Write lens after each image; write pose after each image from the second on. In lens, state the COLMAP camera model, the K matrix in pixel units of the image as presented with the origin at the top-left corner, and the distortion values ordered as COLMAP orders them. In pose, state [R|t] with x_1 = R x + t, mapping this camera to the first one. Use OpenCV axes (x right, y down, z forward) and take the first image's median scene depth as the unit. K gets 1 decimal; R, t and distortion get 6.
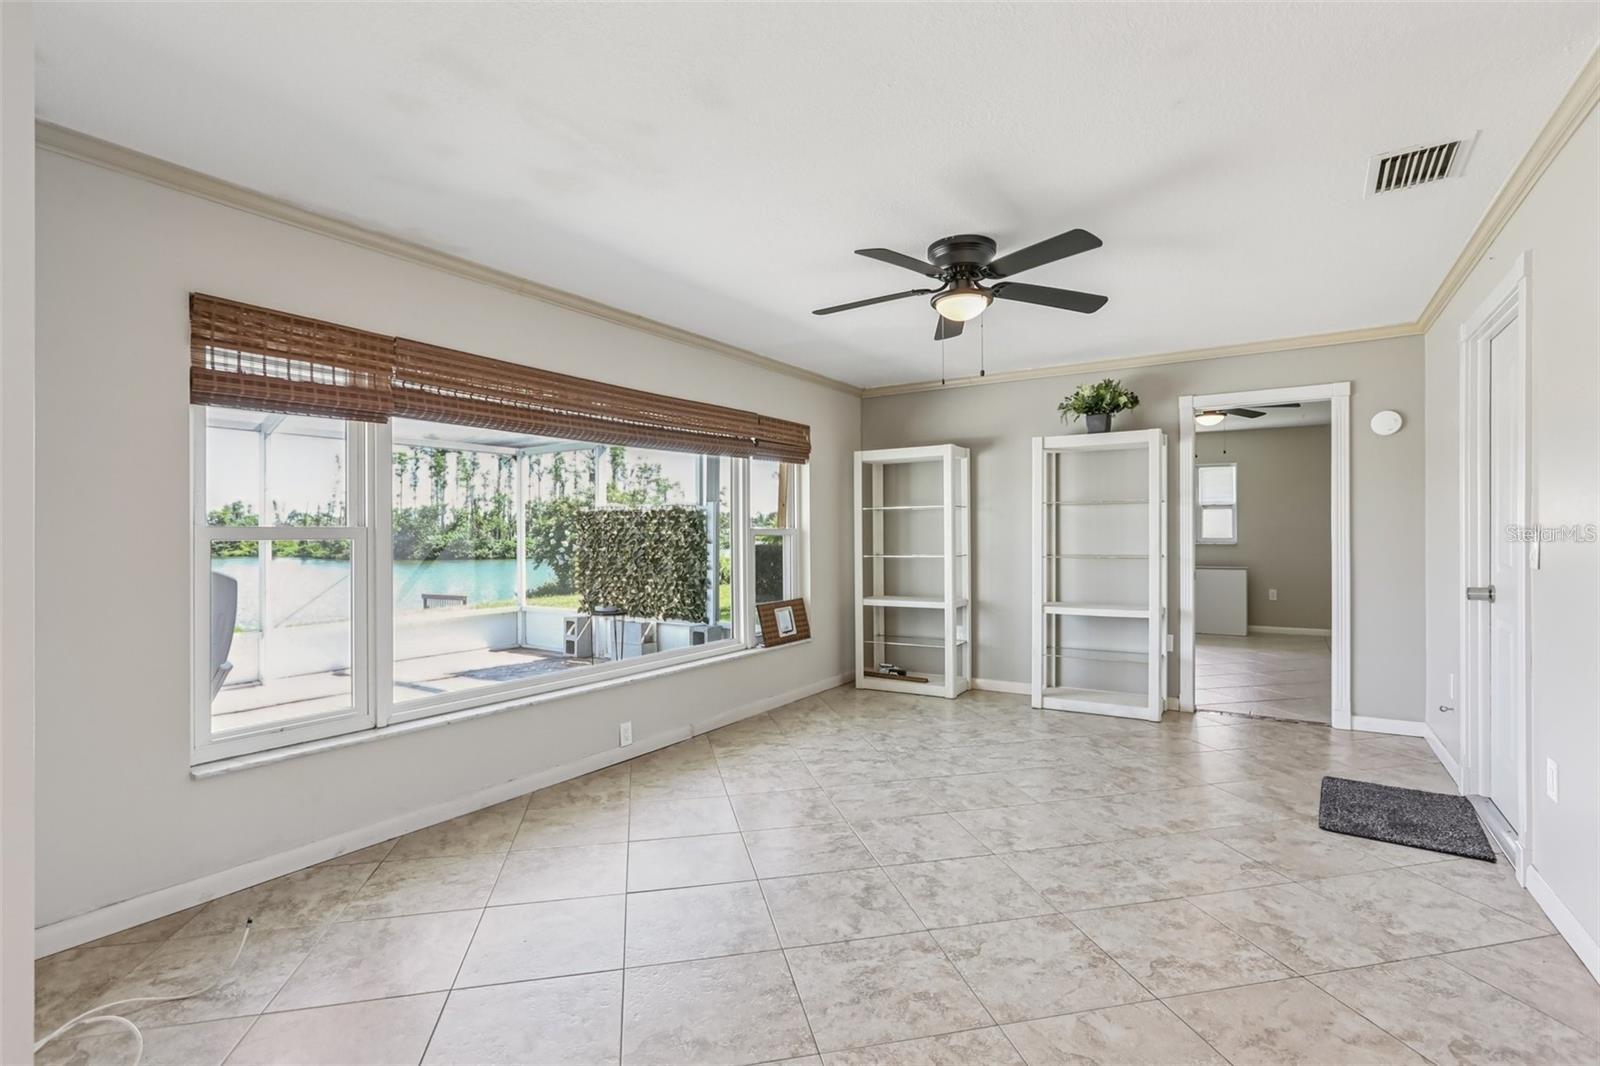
lens RADIAL K [[741.9, 0, 797.5], [0, 741.9, 527.1], [0, 0, 1]] dist [-0.000818, 0.000092]
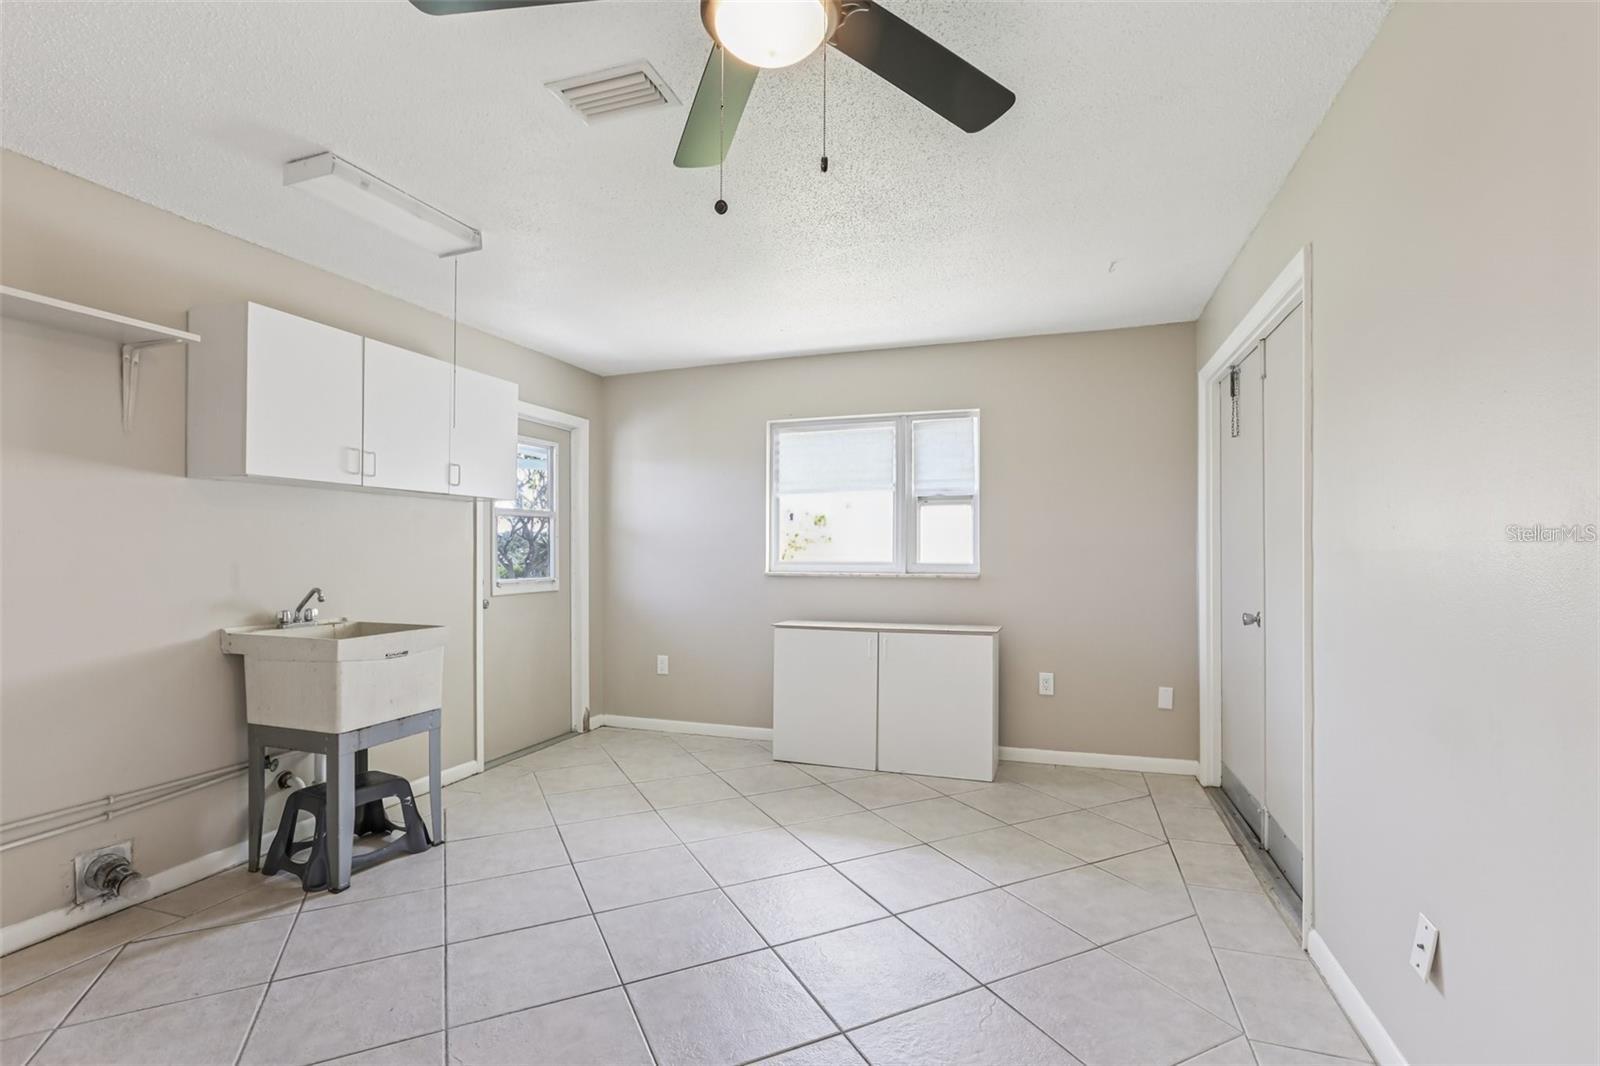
lens RADIAL K [[741.9, 0, 800.4], [0, 741.9, 537.1], [0, 0, 1]] dist [-0.000818, 0.000092]
pose [[0.972457, 0.005231, 0.233023, 0.369257], [-0.005280, 0.999986, -0.000415, -0.002135], [-0.233022, -0.000826, 0.972471, 0.561329]]
